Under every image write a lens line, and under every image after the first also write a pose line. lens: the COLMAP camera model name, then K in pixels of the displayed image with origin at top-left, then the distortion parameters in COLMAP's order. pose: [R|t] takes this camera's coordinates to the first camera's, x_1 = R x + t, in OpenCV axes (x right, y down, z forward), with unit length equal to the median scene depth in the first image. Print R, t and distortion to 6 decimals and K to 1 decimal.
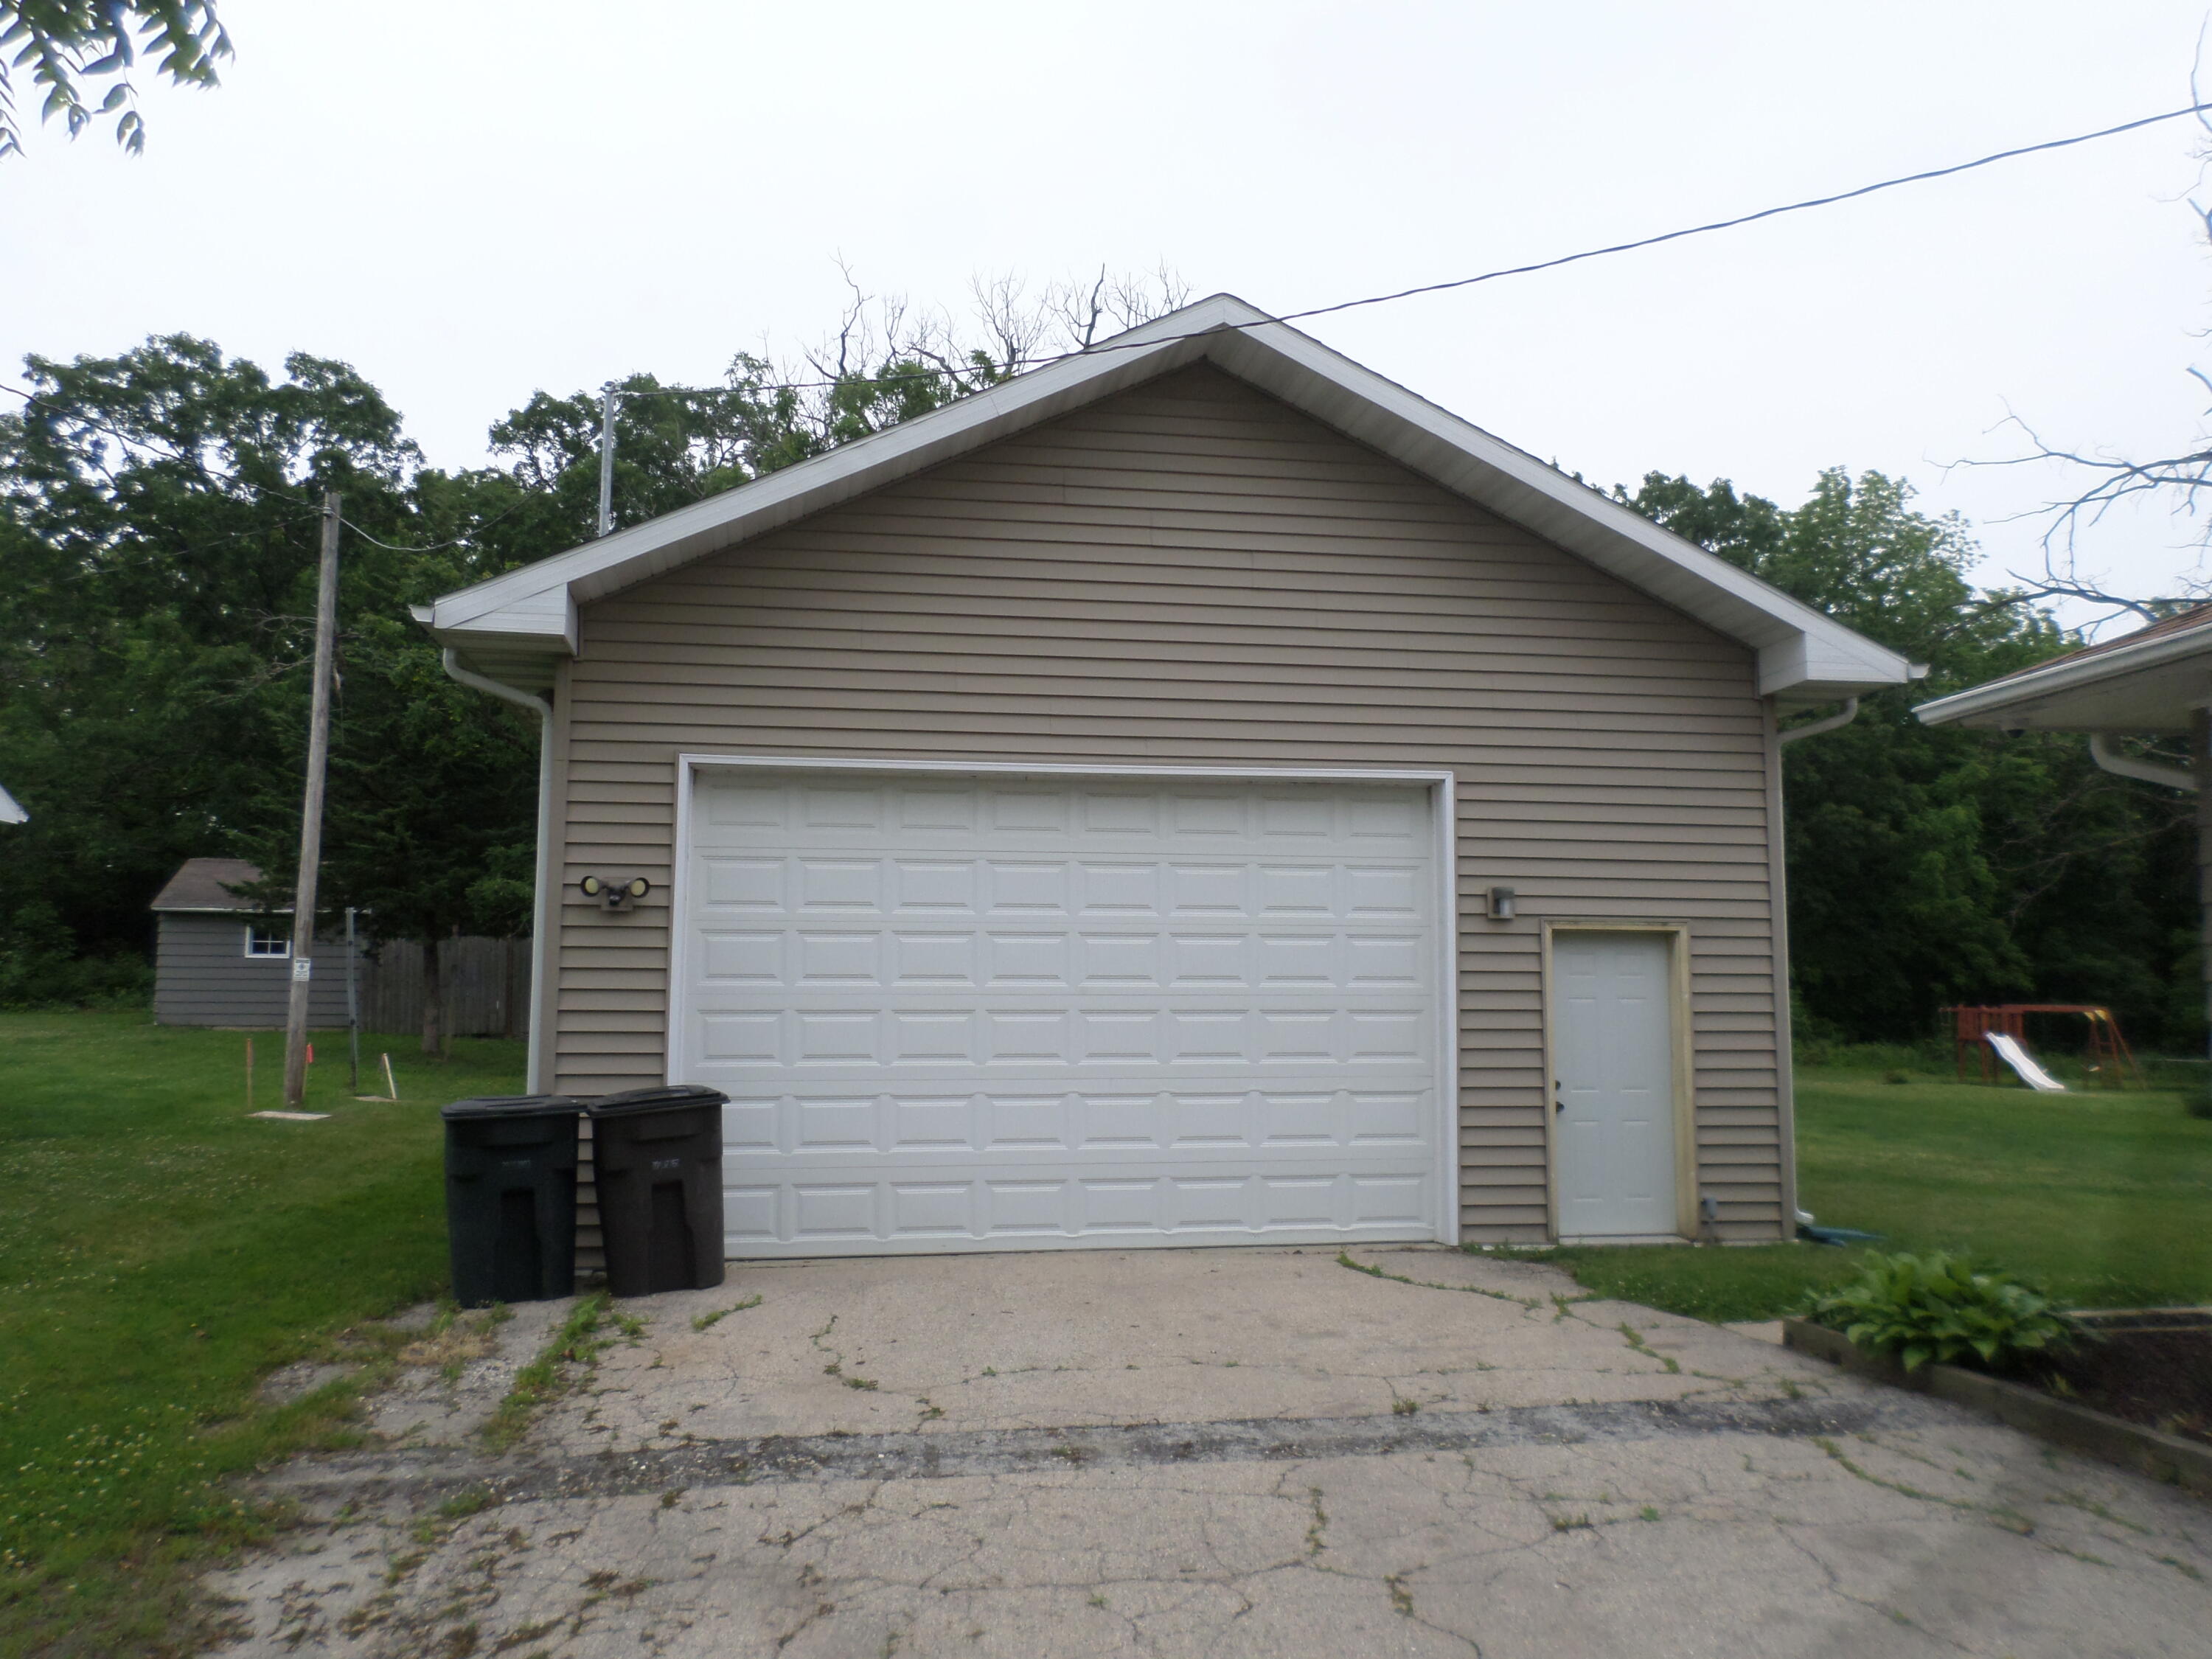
lens RADIAL K [[1701.8, 0, 1109.7], [0, 1701.8, 830.8], [0, 0, 1]] dist [0.004734, -0.022457]
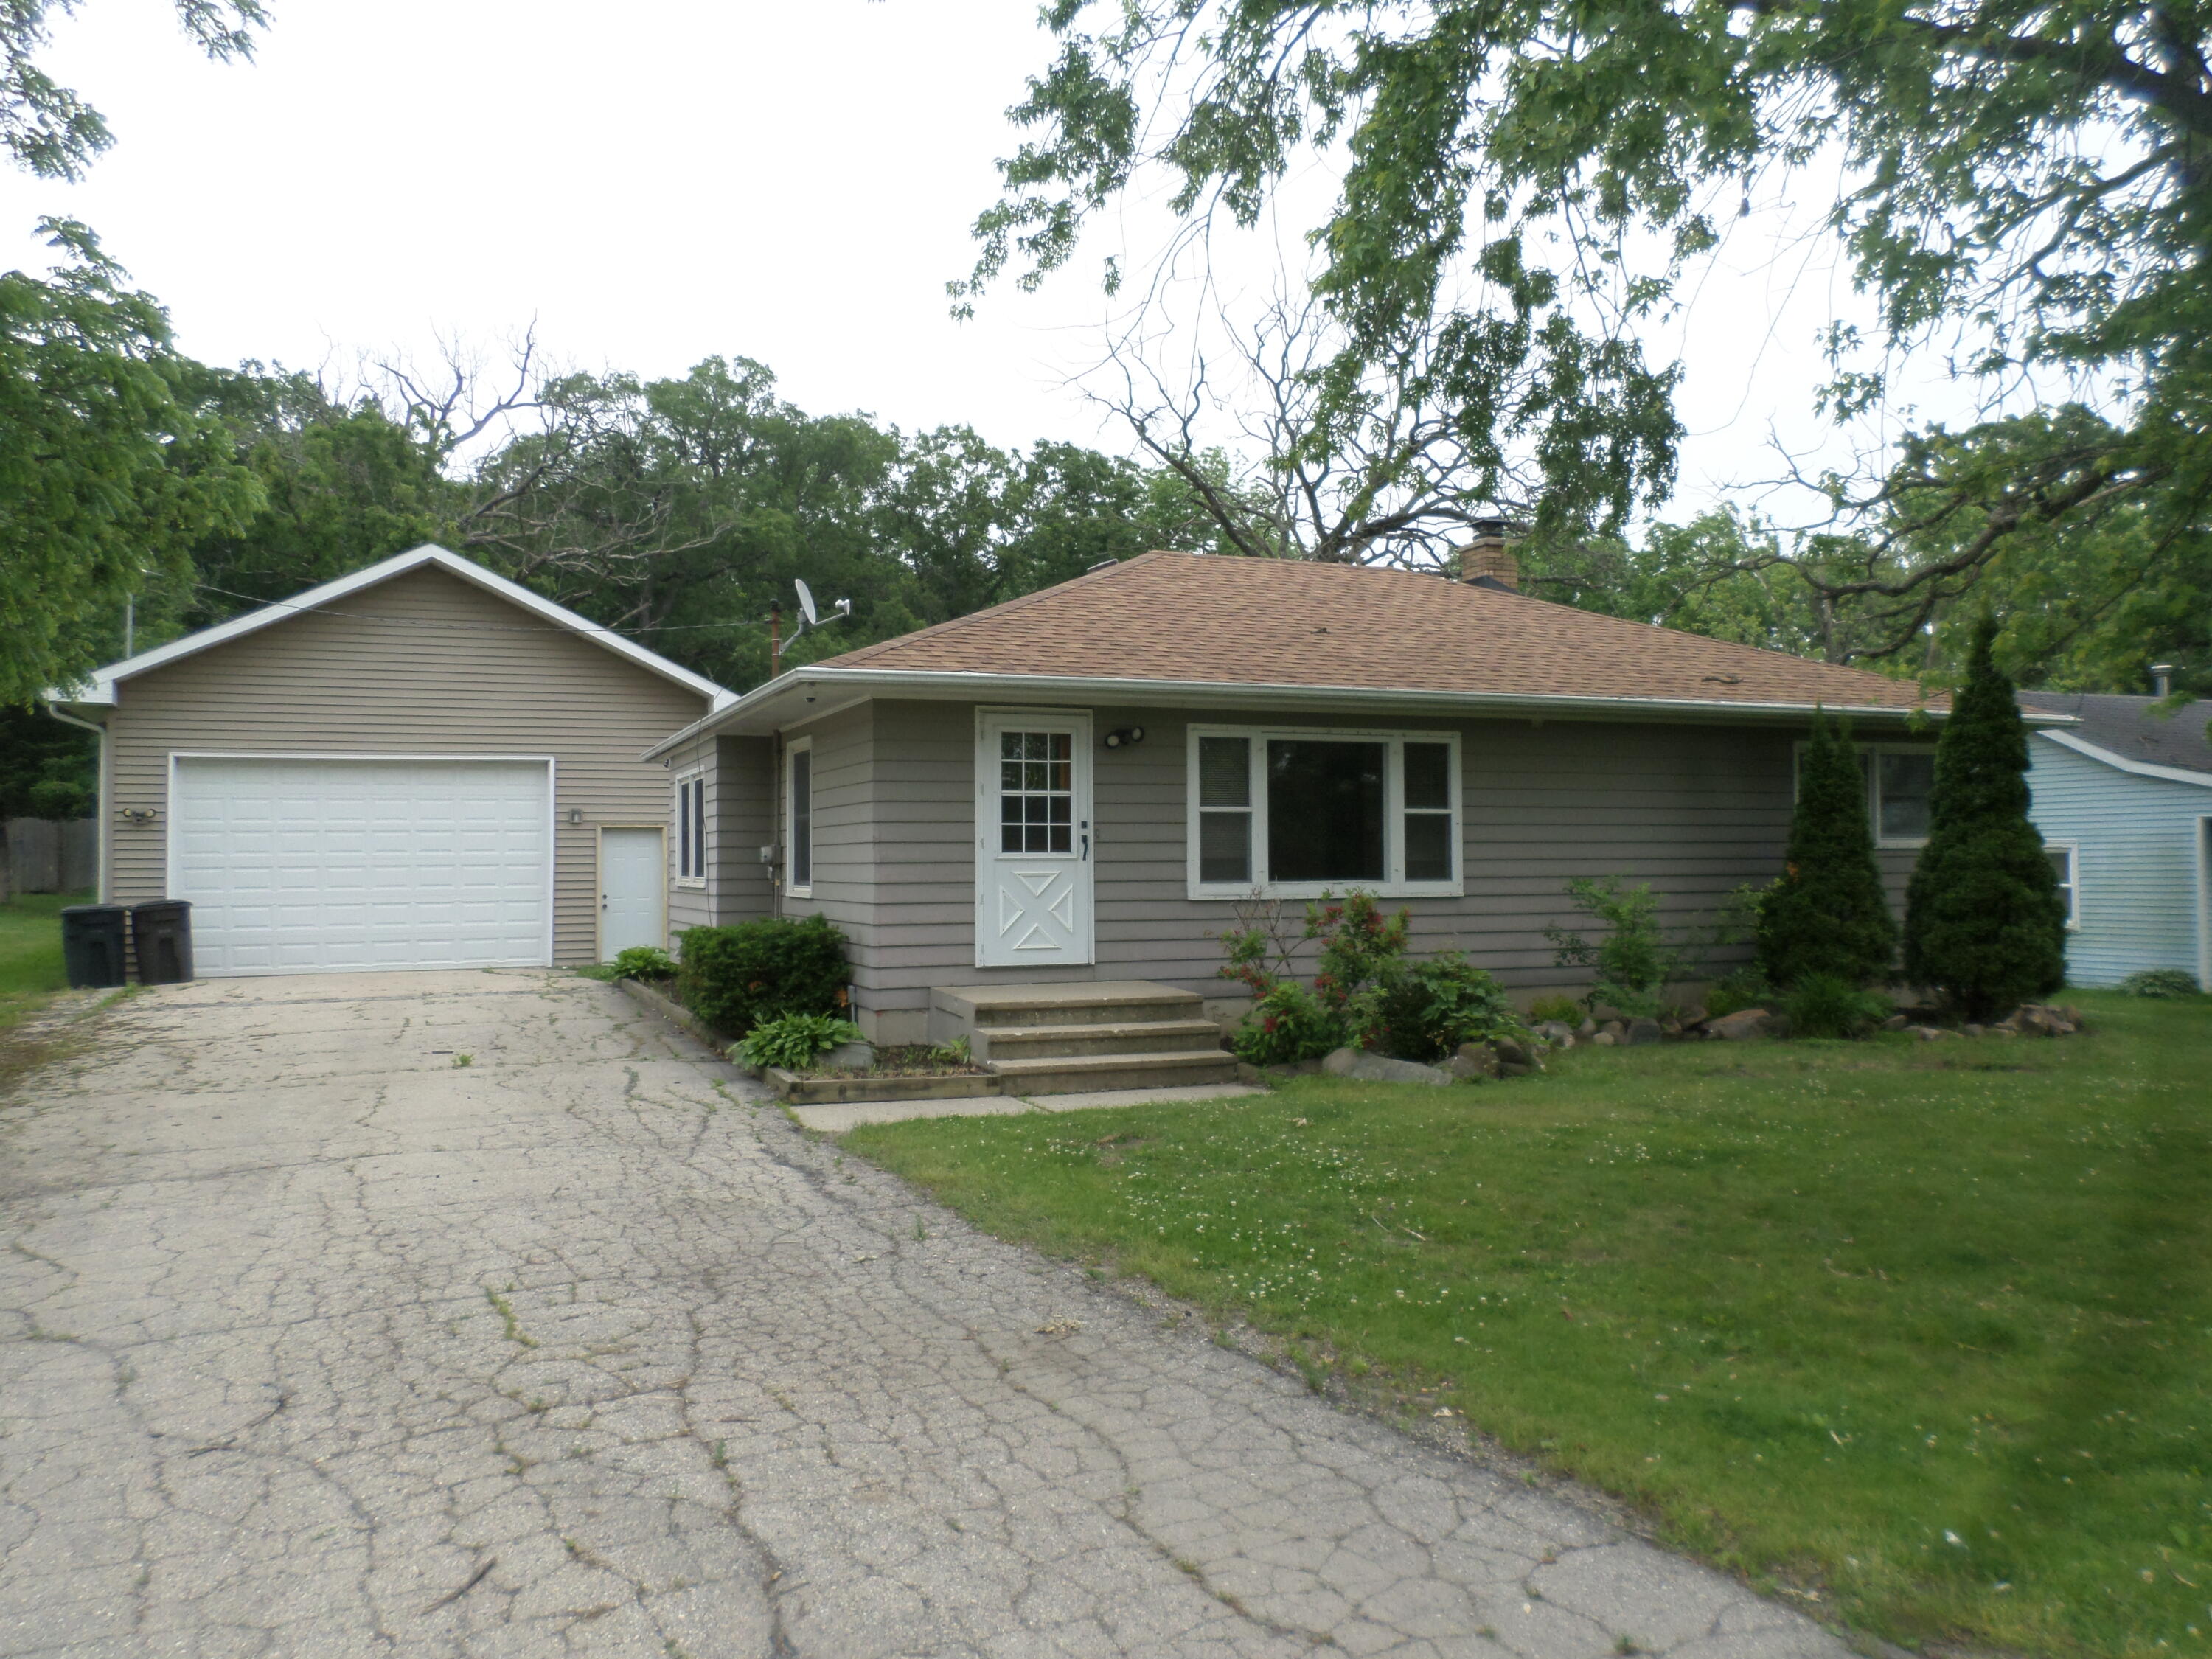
lens RADIAL K [[1701.8, 0, 1101.3], [0, 1701.8, 827.9], [0, 0, 1]] dist [0.004734, -0.022457]
pose [[0.978244, -0.002660, 0.207439, 0.480923], [-0.015907, 0.996012, 0.087787, -0.161773], [-0.206845, -0.089177, 0.974301, -1.434016]]
